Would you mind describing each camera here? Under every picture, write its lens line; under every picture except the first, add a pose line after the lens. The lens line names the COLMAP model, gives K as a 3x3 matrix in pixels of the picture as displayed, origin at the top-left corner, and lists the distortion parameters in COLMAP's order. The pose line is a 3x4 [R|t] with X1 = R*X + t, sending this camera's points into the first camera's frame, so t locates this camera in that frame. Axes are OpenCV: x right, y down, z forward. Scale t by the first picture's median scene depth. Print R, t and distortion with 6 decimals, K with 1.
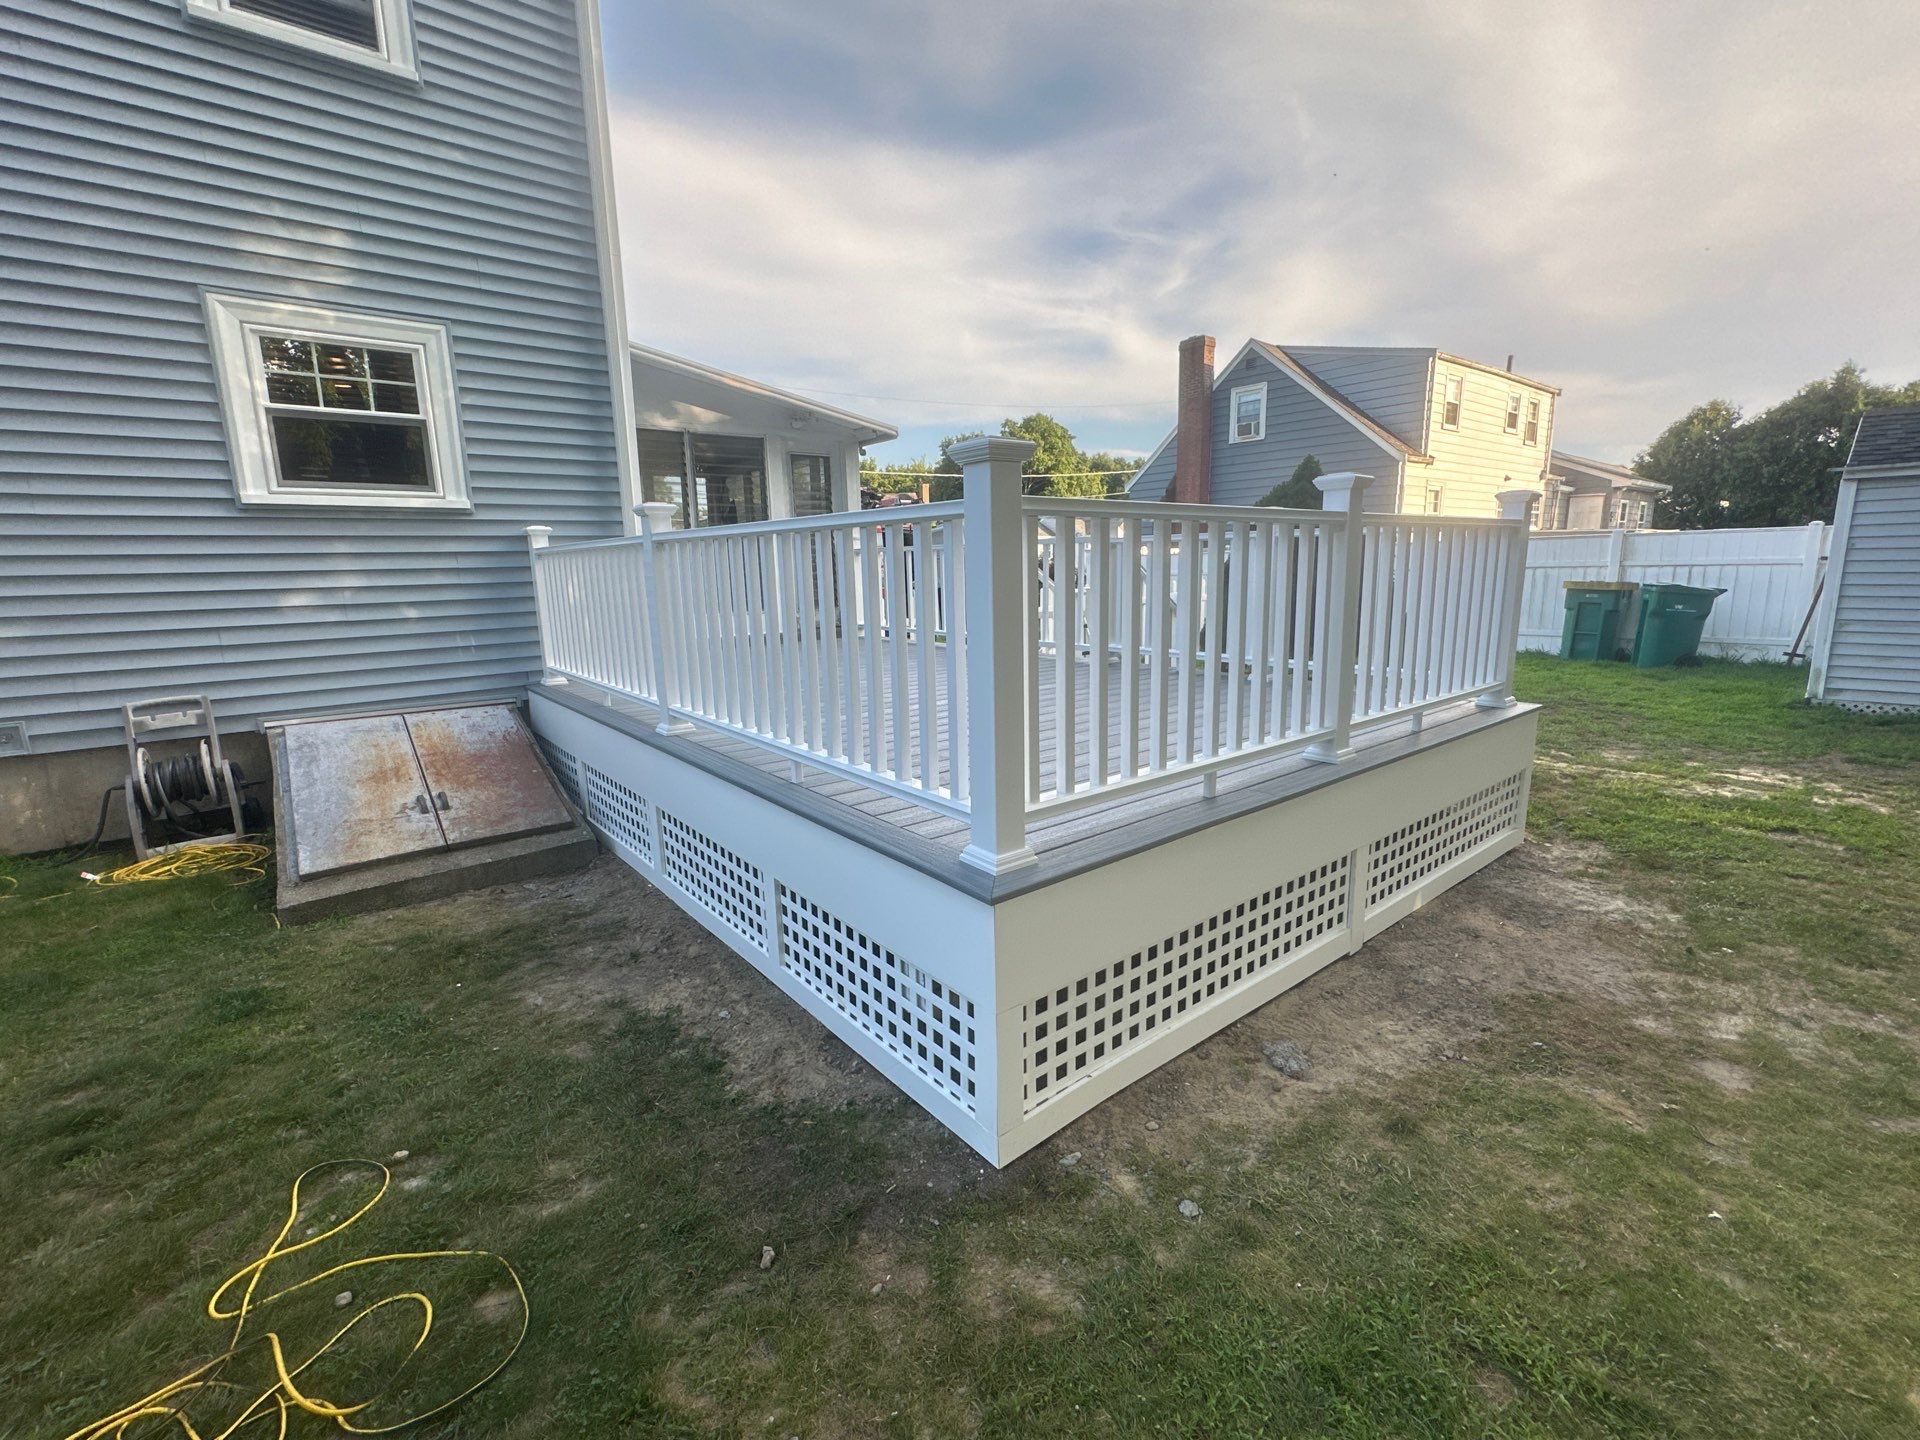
lens RADIAL K [[829.8, 0, 960.0], [0, 829.8, 720.0], [0, 0, 1]] dist [0.000130, -0.000064]
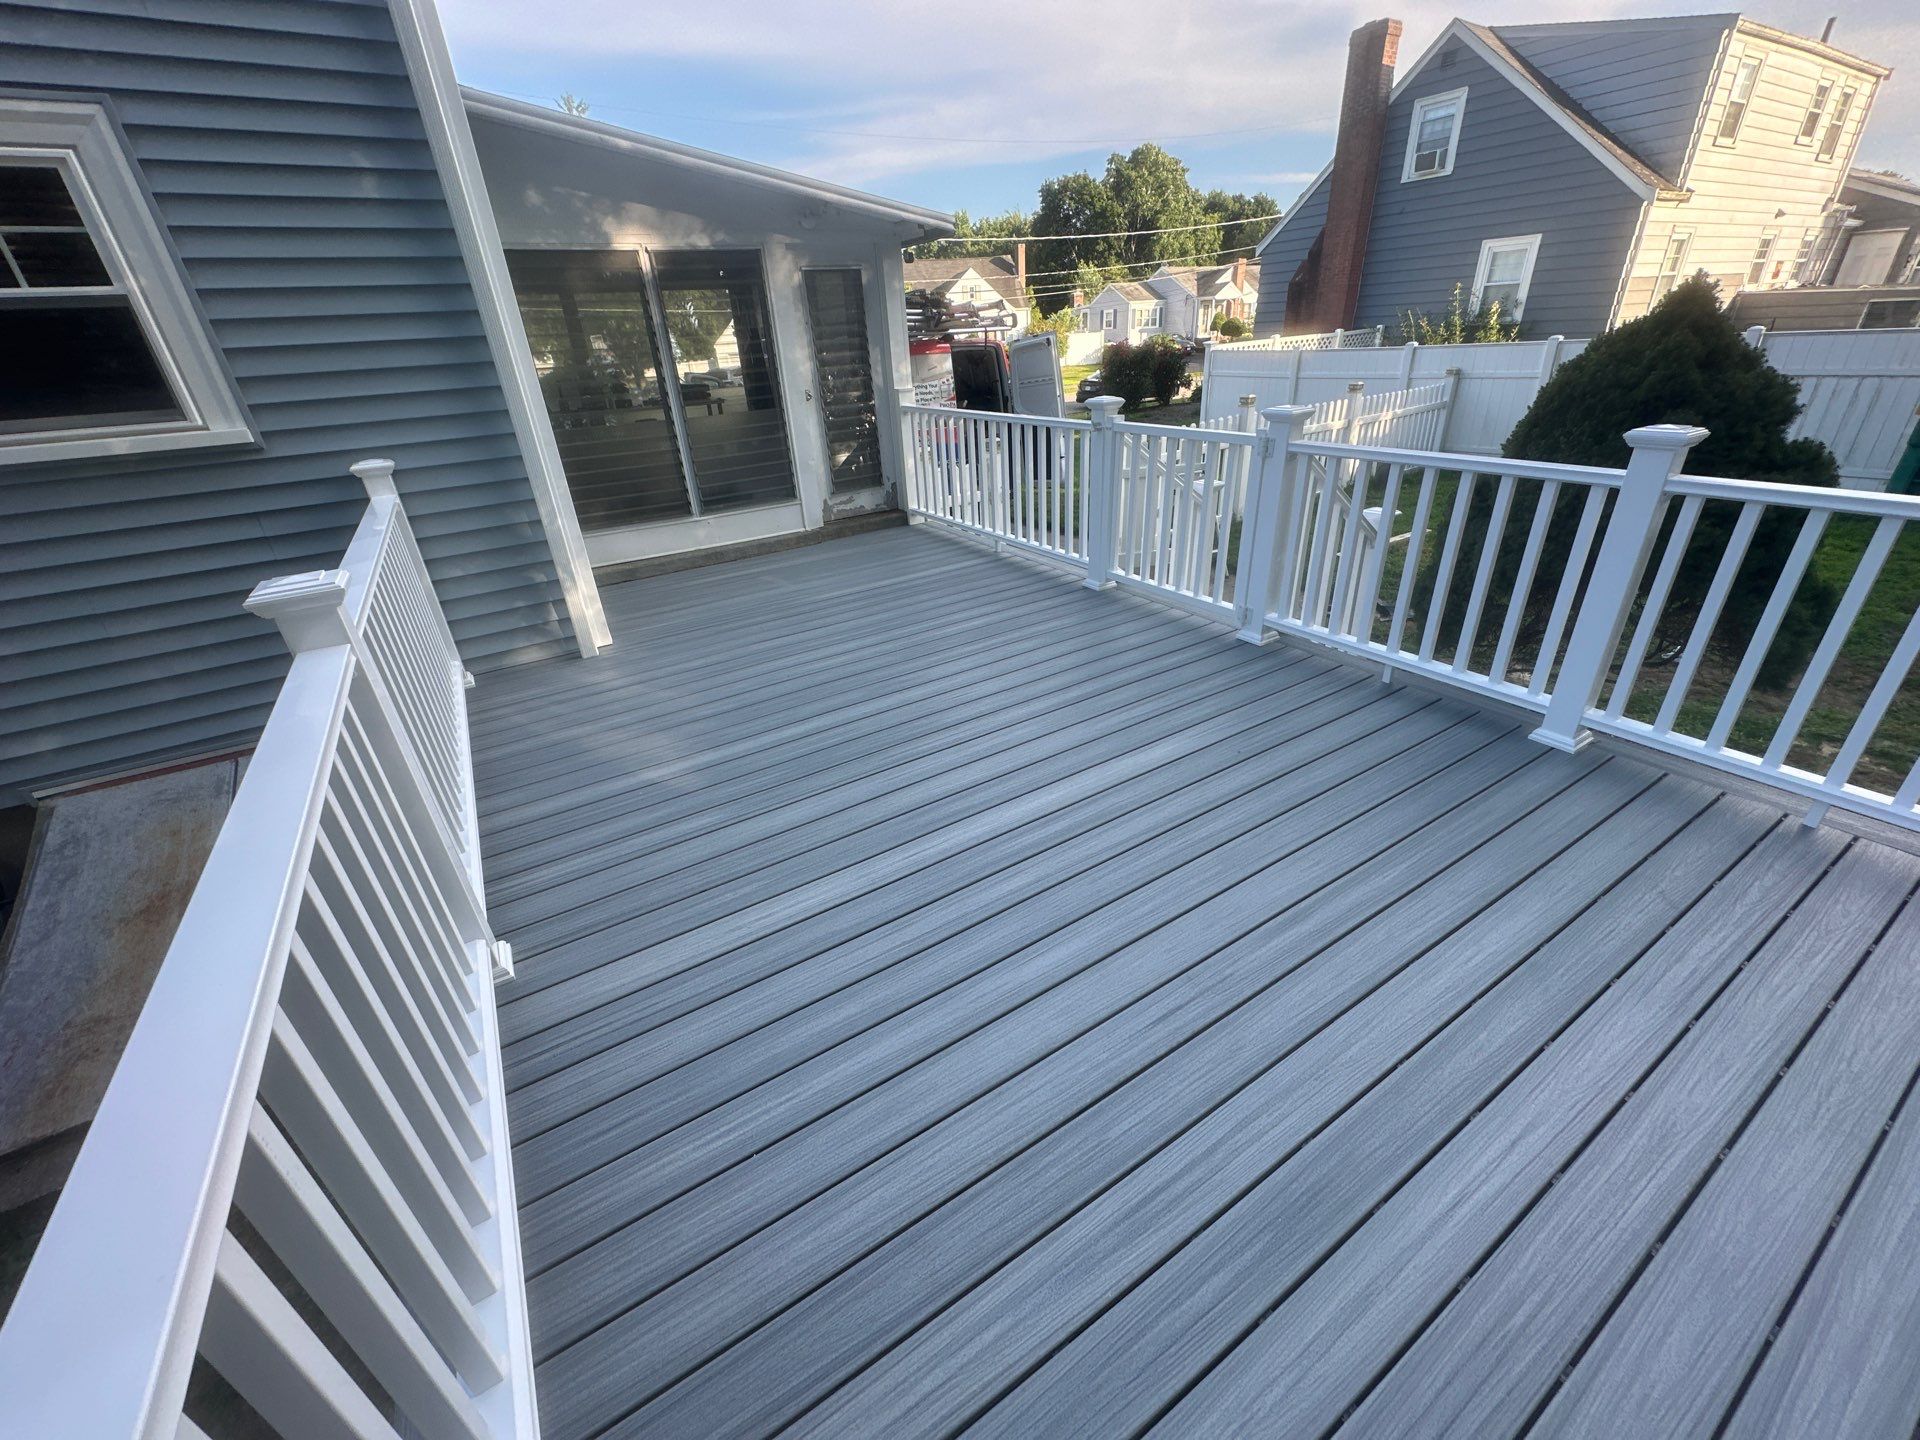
lens RADIAL K [[757.3, 0, 951.9], [0, 757.3, 717.8], [0, 0, 1]] dist [-0.001185, -0.000505]
pose [[0.991877, 0.026647, -0.124377, 0.004034], [0.009894, 0.958686, 0.284295, -0.058140], [0.126814, -0.283216, 0.950635, 0.126284]]
